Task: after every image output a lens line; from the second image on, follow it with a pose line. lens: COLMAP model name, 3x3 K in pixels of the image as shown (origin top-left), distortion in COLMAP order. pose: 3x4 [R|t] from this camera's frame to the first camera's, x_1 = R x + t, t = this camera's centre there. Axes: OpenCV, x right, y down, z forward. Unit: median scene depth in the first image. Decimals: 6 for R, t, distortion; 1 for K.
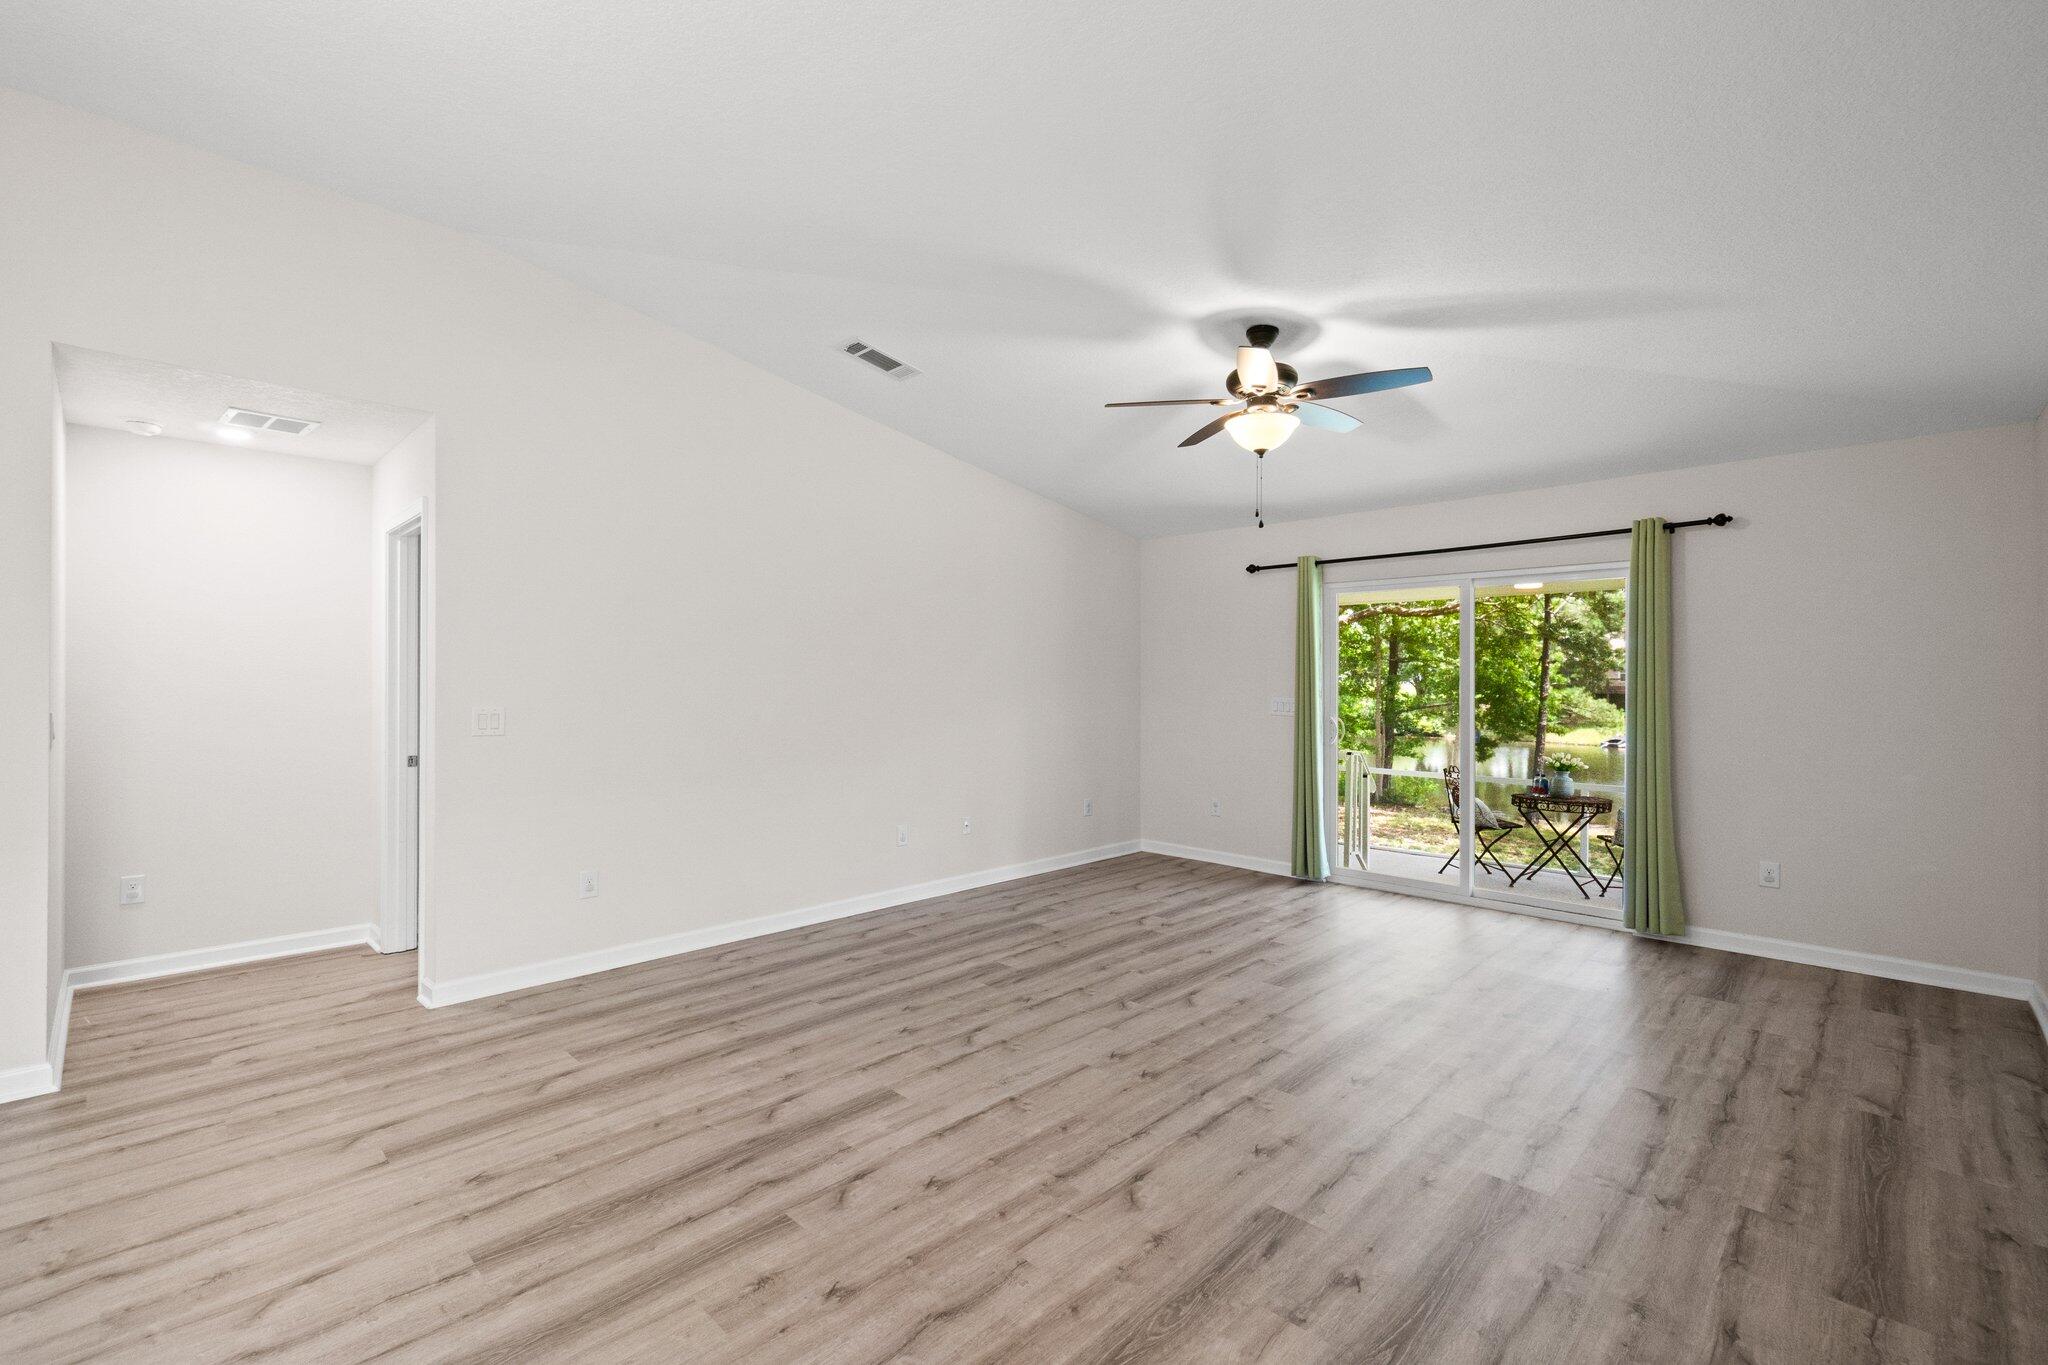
lens RADIAL K [[888.6, 0, 1009.8], [0, 888.6, 688.3], [0, 0, 1]] dist [-0.002795, 0.000668]
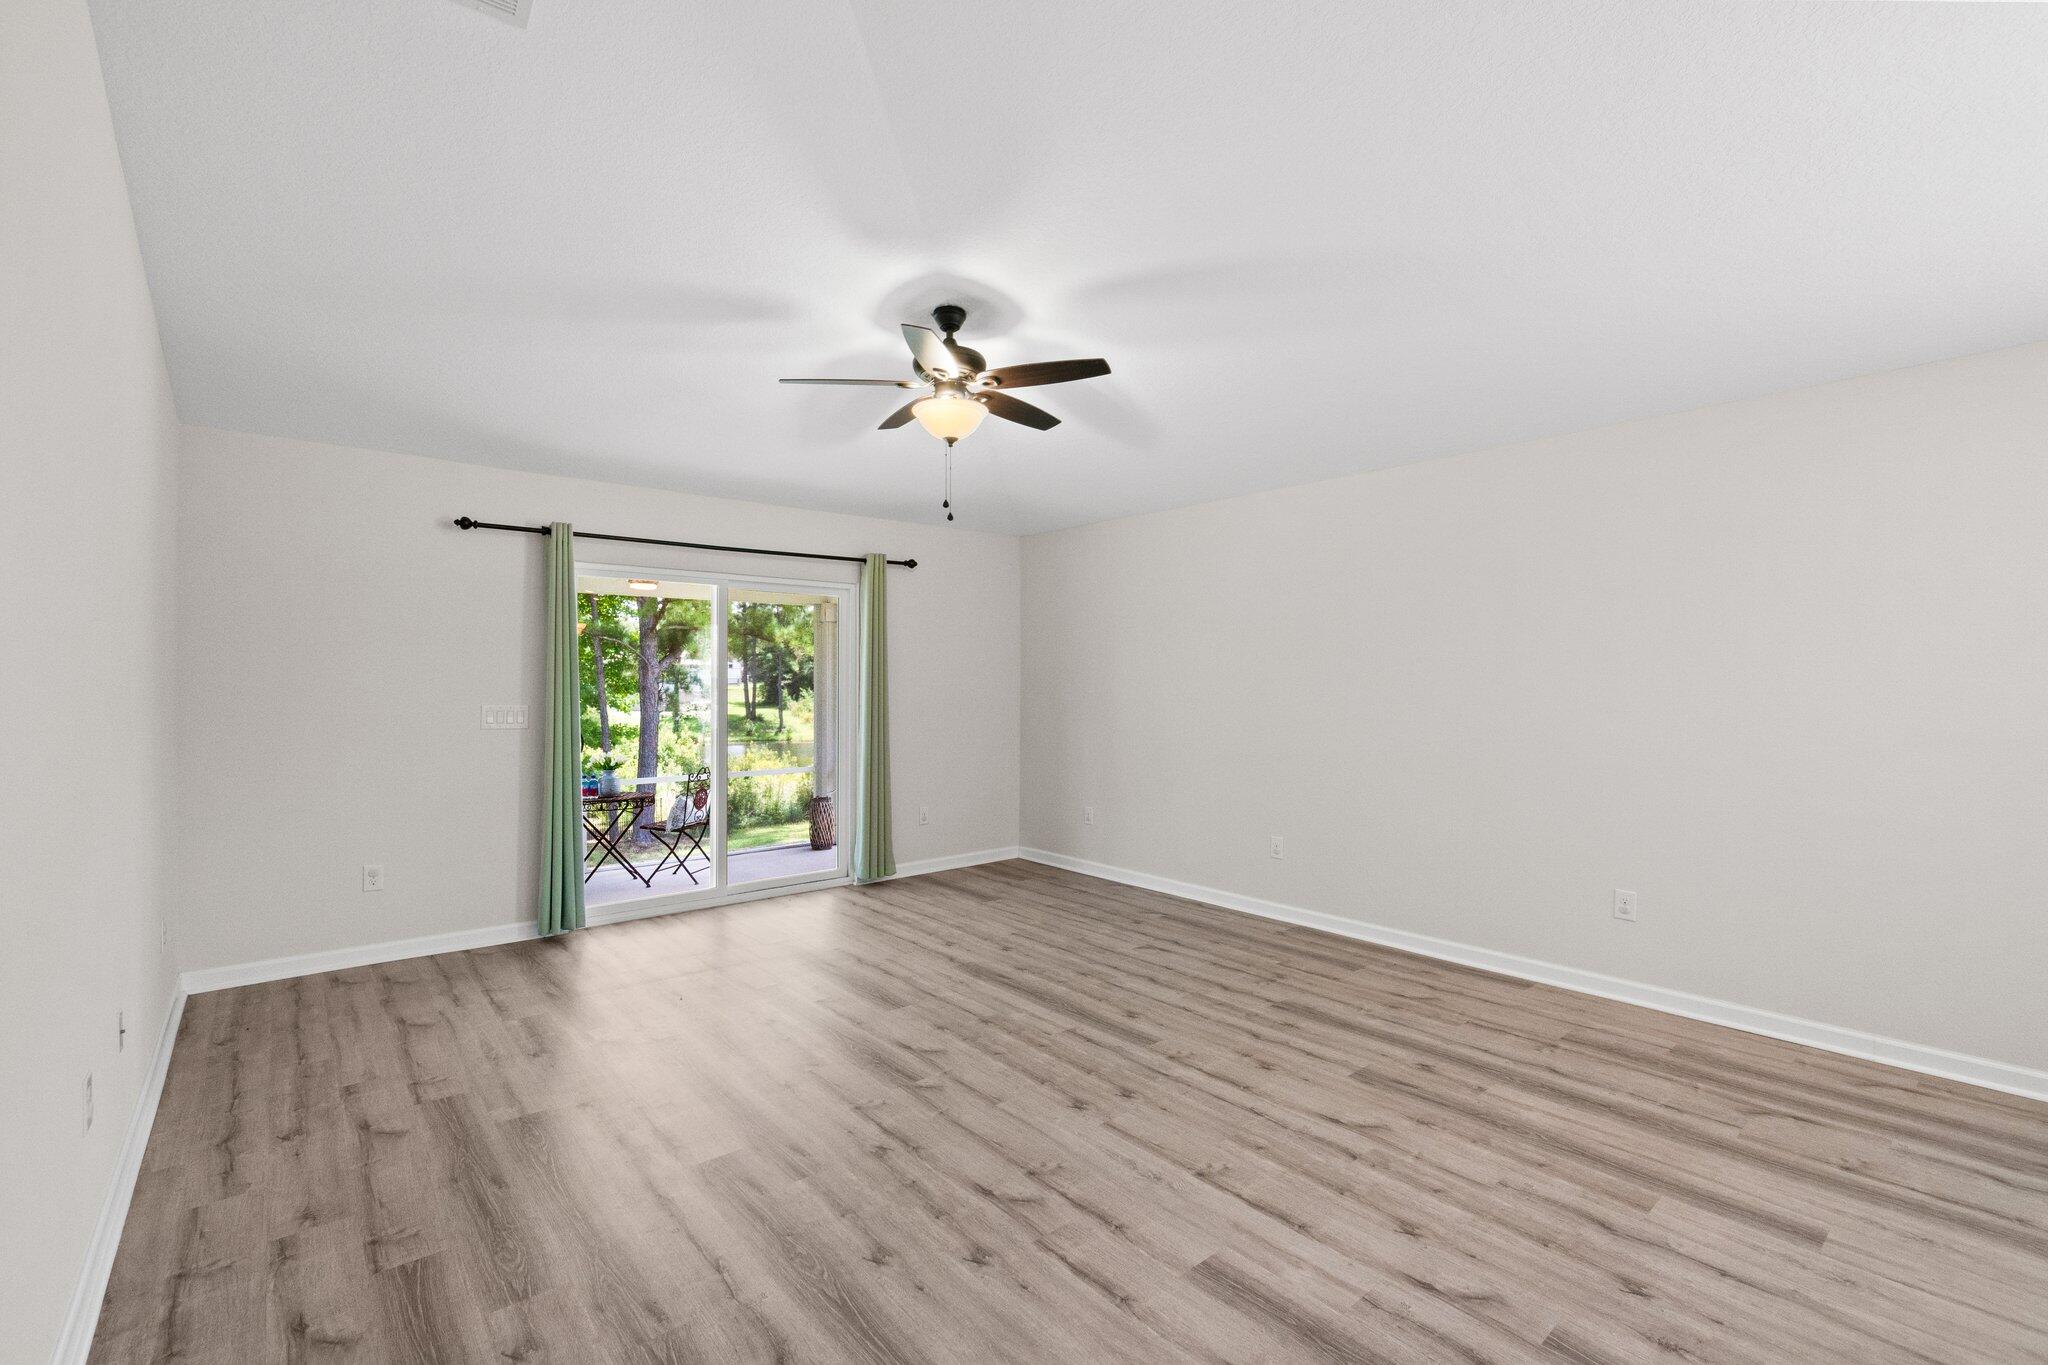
lens RADIAL K [[888.6, 0, 1020.8], [0, 888.6, 689.7], [0, 0, 1]] dist [-0.002795, 0.000668]
pose [[0.087642, -0.011958, 0.996080, -0.700993], [0.009747, 0.999890, 0.011146, -0.010415], [-0.996104, 0.008732, 0.087749, 0.897382]]
